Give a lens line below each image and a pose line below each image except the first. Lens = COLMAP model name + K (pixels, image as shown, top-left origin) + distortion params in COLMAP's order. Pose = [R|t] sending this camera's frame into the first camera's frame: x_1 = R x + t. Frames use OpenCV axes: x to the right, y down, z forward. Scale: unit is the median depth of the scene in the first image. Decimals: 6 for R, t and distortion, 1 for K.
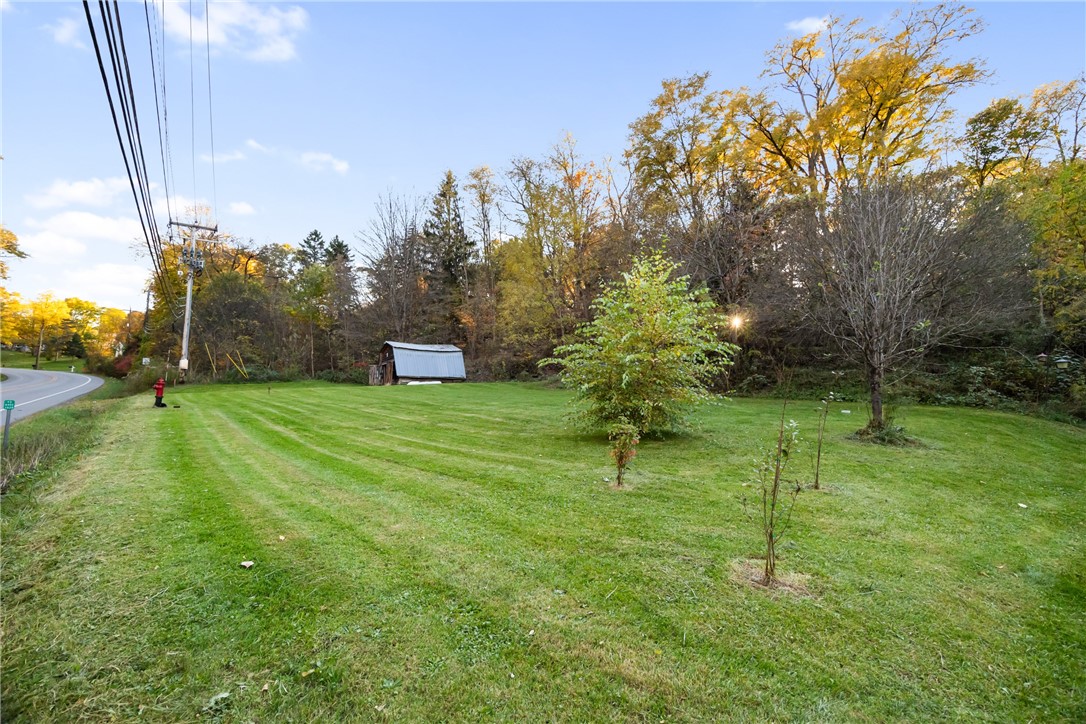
lens RADIAL K [[469.8, 0, 542.9], [0, 469.8, 359.3], [0, 0, 1]] dist [-0.002243, -0.000088]
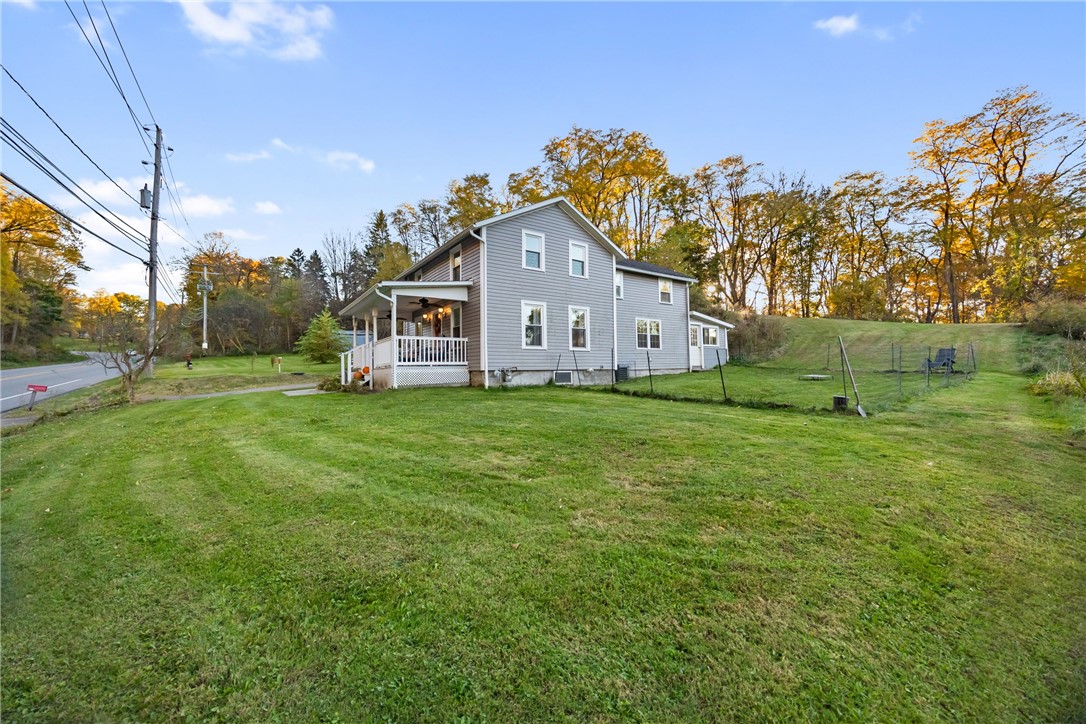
lens RADIAL K [[422.8, 0, 544.8], [0, 422.8, 362.0], [0, 0, 1]] dist [0.001369, 0.000072]
pose [[0.999736, -0.022892, -0.001785, 0.247670], [0.022960, 0.997511, 0.066662, -0.002700], [0.000254, -0.066686, 0.997774, -0.284739]]
